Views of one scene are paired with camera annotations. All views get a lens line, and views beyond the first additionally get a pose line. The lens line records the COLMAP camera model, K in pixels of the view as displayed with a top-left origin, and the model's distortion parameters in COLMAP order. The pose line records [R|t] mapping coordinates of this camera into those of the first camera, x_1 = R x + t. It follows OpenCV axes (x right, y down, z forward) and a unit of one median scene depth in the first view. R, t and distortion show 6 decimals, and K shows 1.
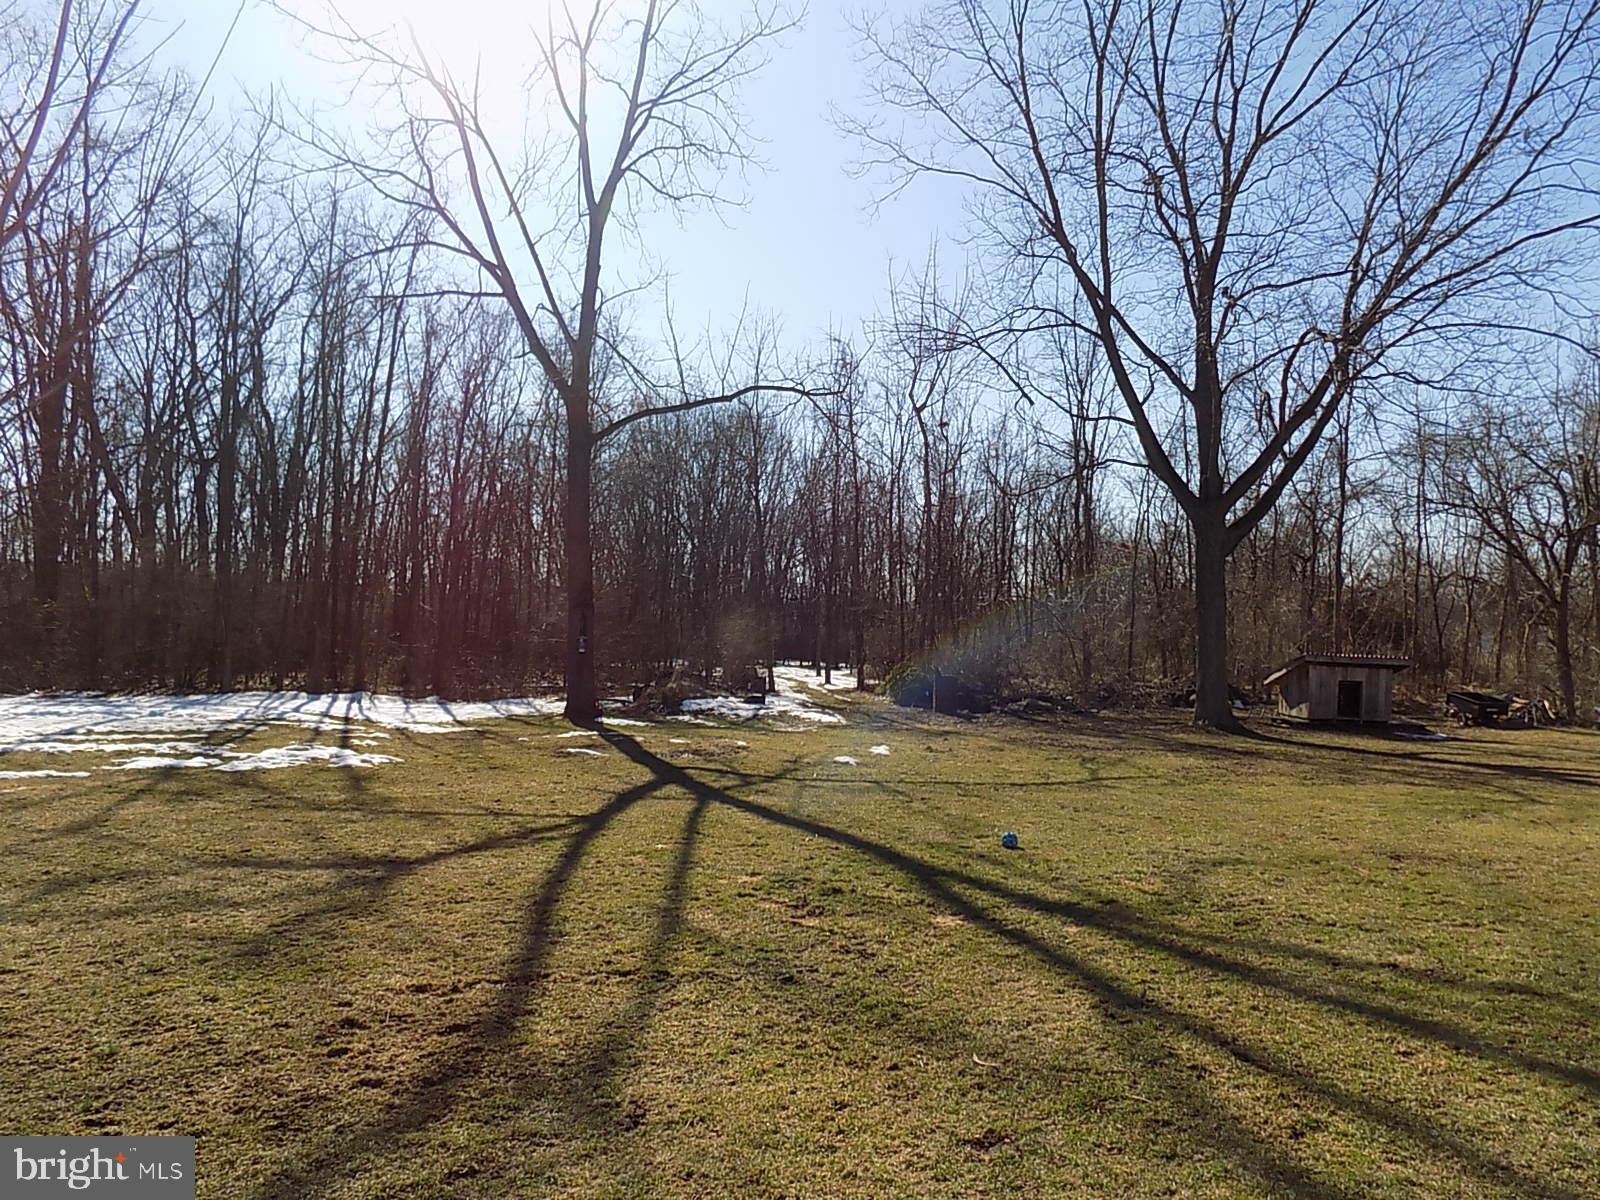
lens RADIAL K [[1077.9, 0, 813.7], [0, 1077.9, 586.6], [0, 0, 1]] dist [-0.081570, 0.087339]
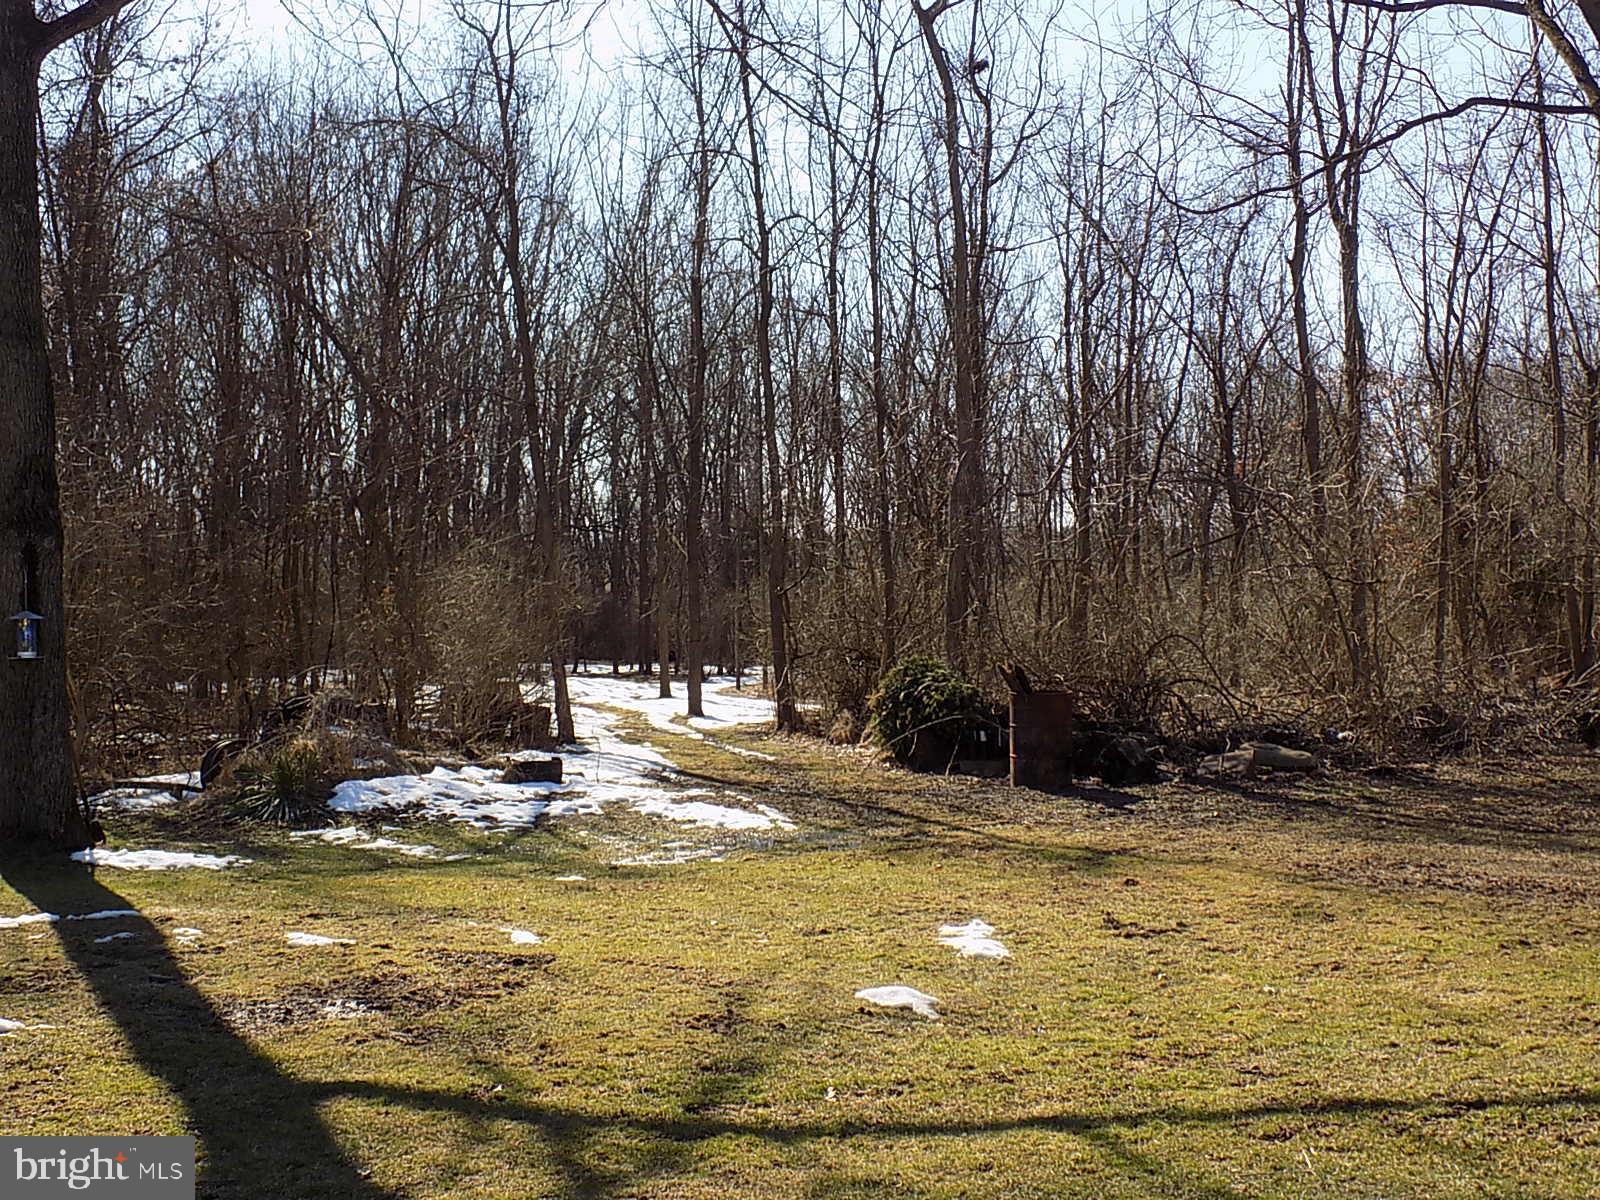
lens RADIAL K [[1960.6, 0, 800.0], [0, 1960.6, 600.0], [0, 0, 1]] dist [-0.133896, 0.005348]
pose [[0.994132, -0.029744, 0.104005, -0.031486], [0.025689, 0.998865, 0.040116, 0.021444], [-0.105080, -0.037209, 0.993767, 0.324341]]
